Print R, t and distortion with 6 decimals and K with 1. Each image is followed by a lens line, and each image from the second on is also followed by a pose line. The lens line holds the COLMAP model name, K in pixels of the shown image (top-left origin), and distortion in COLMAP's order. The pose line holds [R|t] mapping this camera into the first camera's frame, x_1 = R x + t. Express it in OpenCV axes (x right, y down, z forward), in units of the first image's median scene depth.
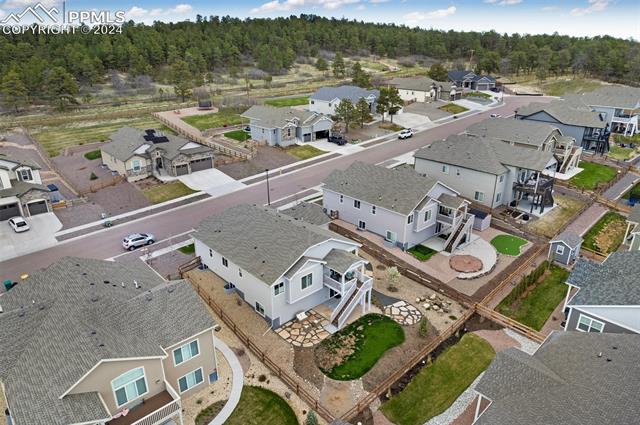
lens RADIAL K [[414.0, 0, 324.9], [0, 414.0, 214.0], [0, 0, 1]] dist [-0.073200, 0.067159]
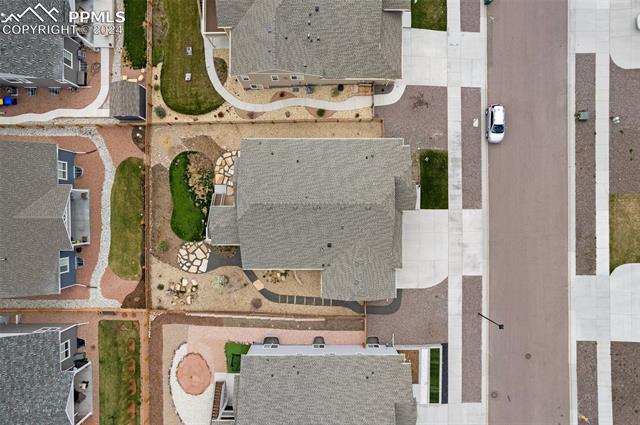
lens RADIAL K [[414.0, 0, 324.9], [0, 414.0, 214.0], [0, 0, 1]] dist [-0.073200, 0.067159]
pose [[-0.689535, 0.724123, 0.013666, -0.112457], [-0.283670, -0.287385, 0.914845, -0.642329], [0.666388, 0.626941, 0.403574, 0.589180]]
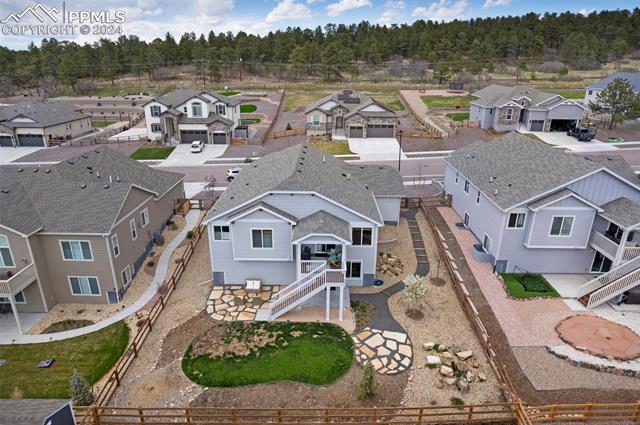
lens RADIAL K [[414.0, 0, 324.9], [0, 414.0, 214.0], [0, 0, 1]] dist [-0.073200, 0.067159]
pose [[0.721113, 0.246814, -0.647363, 0.367819], [-0.264727, 0.961650, 0.071754, 0.032735], [0.640247, 0.119632, 0.758797, 0.400290]]
